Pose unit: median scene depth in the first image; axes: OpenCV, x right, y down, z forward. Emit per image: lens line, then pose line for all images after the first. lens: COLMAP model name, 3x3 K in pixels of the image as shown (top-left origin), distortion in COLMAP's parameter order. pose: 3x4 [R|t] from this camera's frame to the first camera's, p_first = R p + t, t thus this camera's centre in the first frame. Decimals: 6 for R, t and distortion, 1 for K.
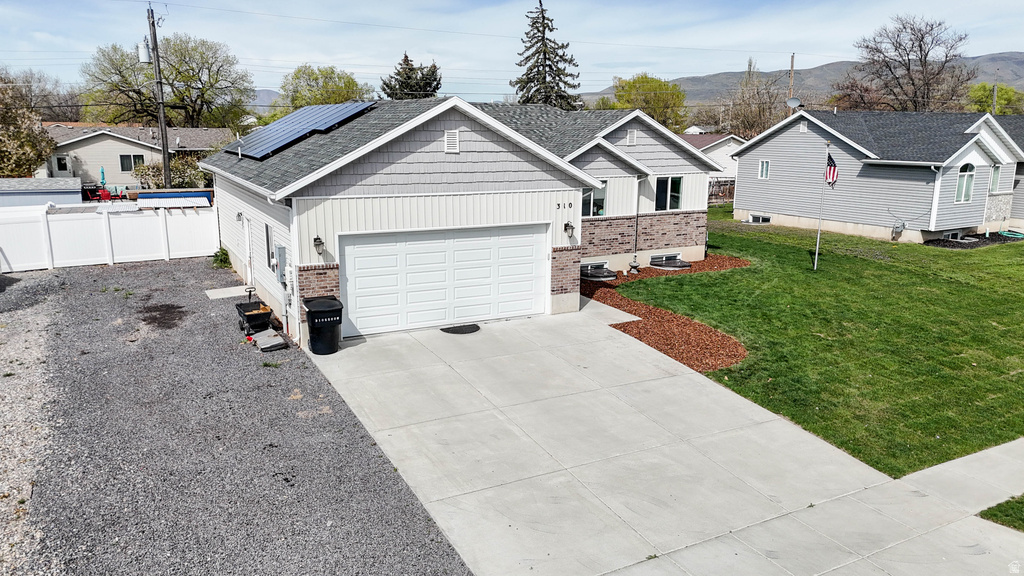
lens RADIAL K [[753.2, 0, 512.0], [0, 753.2, 288.0], [0, 0, 1]] dist [0.081822, -0.078467]
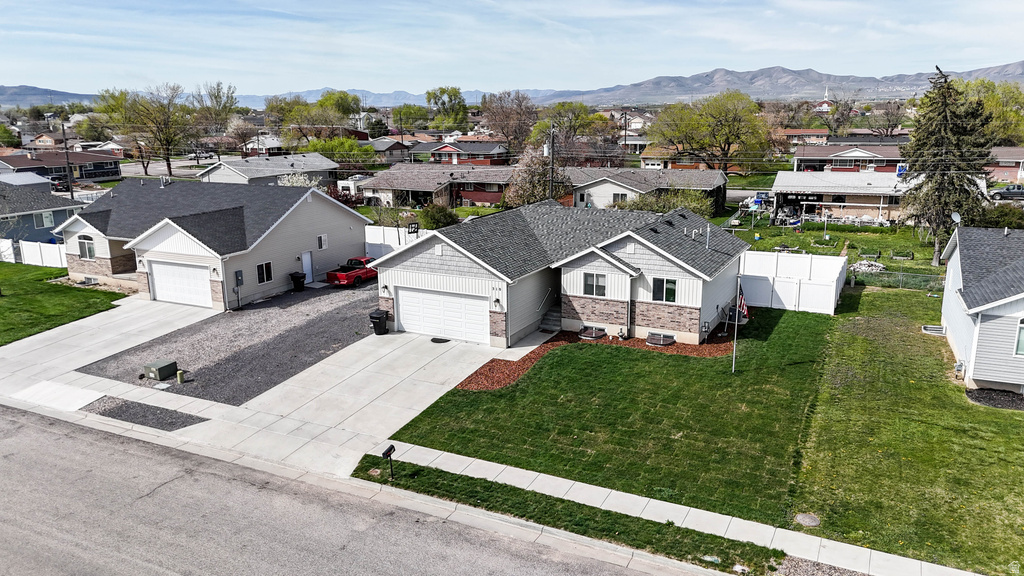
lens RADIAL K [[753.2, 0, 512.0], [0, 753.2, 288.0], [0, 0, 1]] dist [0.081822, -0.078467]
pose [[0.570858, 0.180158, -0.801040, 1.210199], [-0.159220, 0.981400, 0.107254, -0.244585], [0.805463, 0.066315, 0.588924, -0.030701]]
